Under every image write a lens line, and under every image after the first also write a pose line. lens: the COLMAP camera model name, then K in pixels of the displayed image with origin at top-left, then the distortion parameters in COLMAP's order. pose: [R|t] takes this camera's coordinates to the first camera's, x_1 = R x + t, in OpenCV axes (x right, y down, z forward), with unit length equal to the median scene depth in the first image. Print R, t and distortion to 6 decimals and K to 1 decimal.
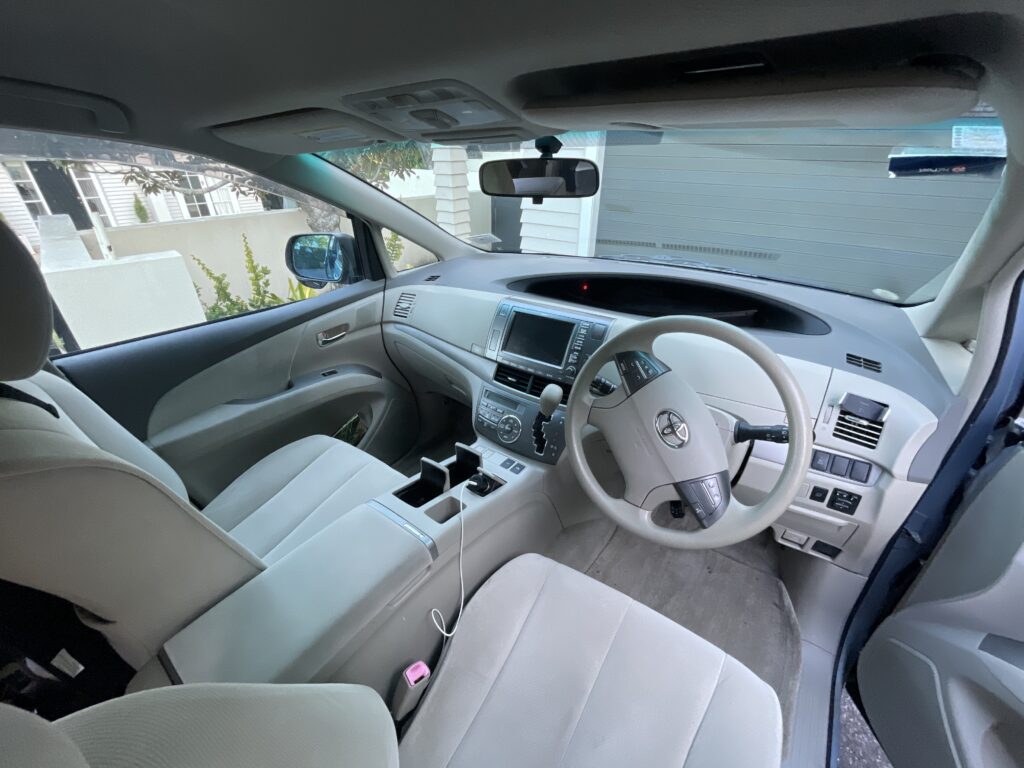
lens RADIAL K [[414.0, 0, 512.0], [0, 414.0, 384.0], [0, 0, 1]] dist [-0.000608, 0.000027]
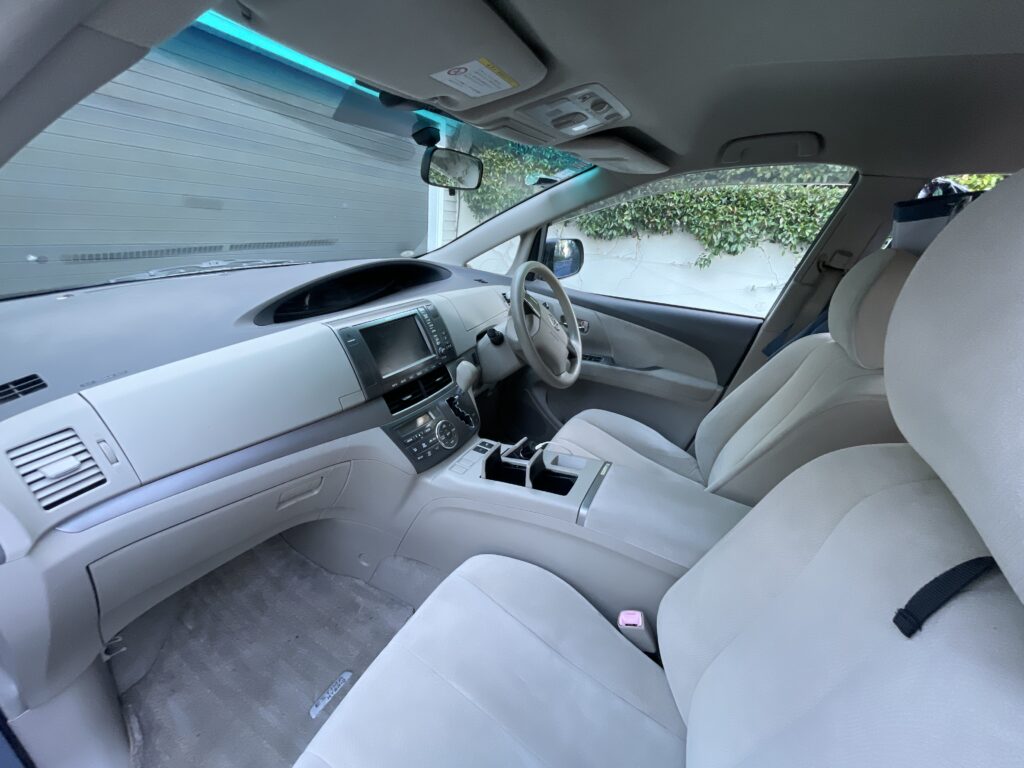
lens RADIAL K [[414.0, 0, 512.0], [0, 414.0, 384.0], [0, 0, 1]] dist [-0.000608, 0.000027]
pose [[-0.154663, -0.399305, 0.903678, -0.788350], [0.397408, 0.812278, 0.426934, -0.310126], [-0.904515, 0.425159, 0.033058, 0.738194]]
